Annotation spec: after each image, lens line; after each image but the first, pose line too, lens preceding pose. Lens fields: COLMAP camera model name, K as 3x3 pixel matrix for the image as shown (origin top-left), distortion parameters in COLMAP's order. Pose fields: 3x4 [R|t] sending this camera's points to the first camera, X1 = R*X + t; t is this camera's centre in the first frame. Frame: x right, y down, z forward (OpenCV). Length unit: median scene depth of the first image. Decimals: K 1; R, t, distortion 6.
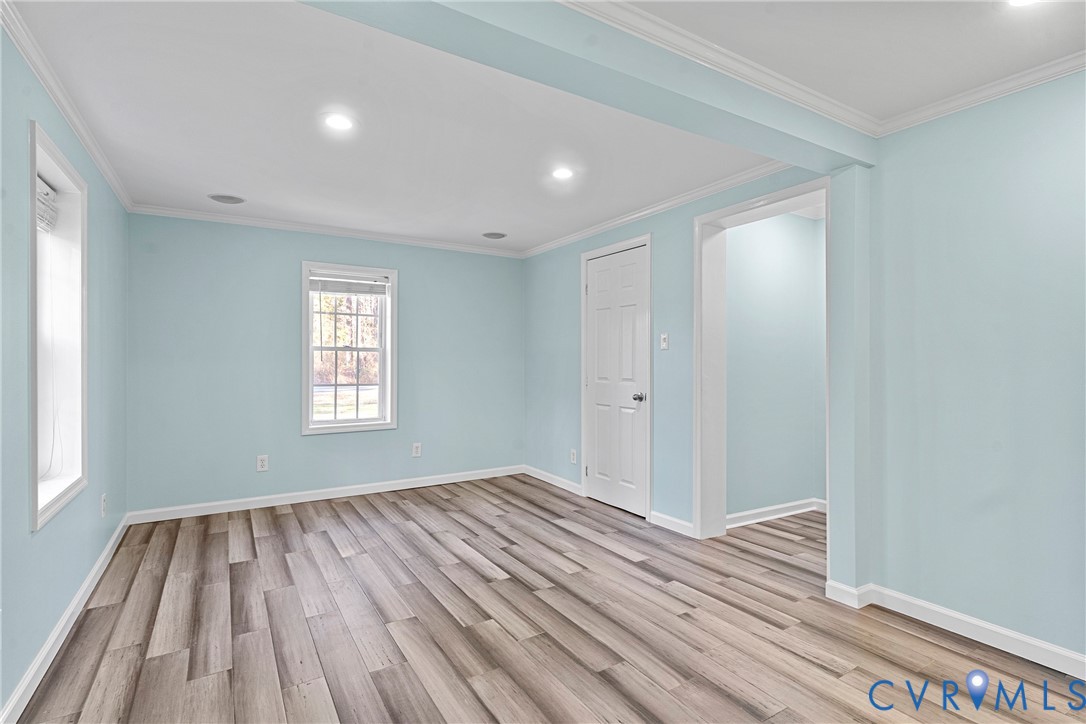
lens RADIAL K [[521.1, 0, 531.4], [0, 521.1, 362.5], [0, 0, 1]] dist [0.001666, -0.001666]
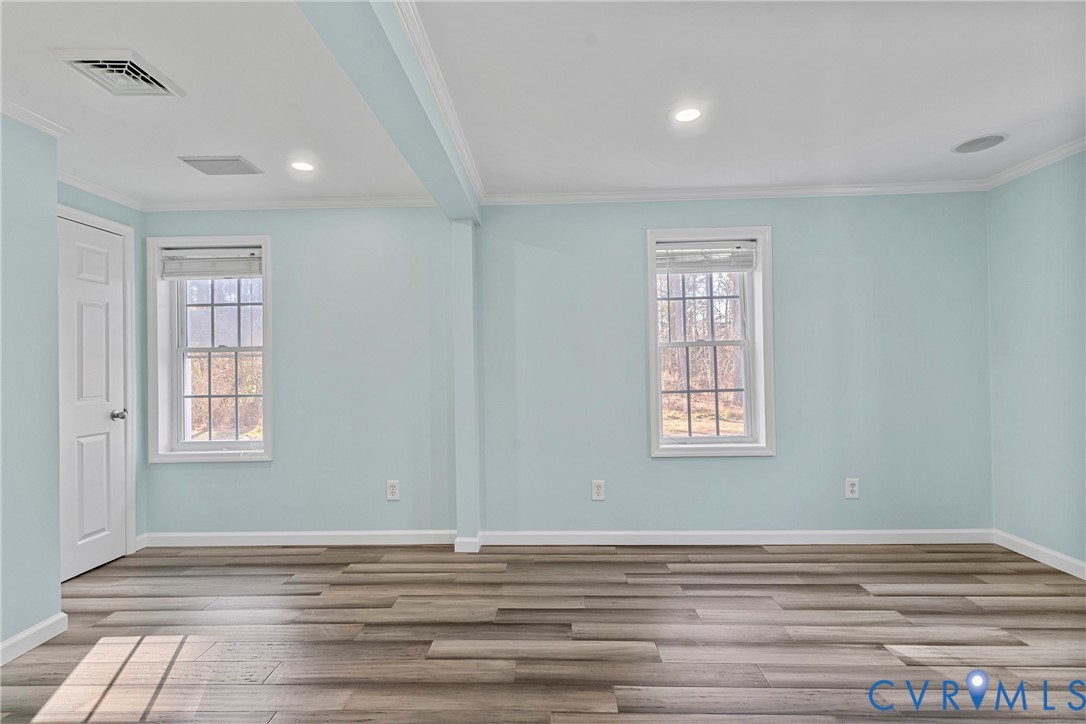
lens RADIAL K [[521.1, 0, 531.9], [0, 521.1, 358.3], [0, 0, 1]] dist [0.001666, -0.001666]
pose [[-0.546962, -0.003515, -0.837150, 0.535580], [0.007207, 0.999934, -0.008907, 0.005289], [0.837127, -0.010906, -0.546900, 1.162520]]
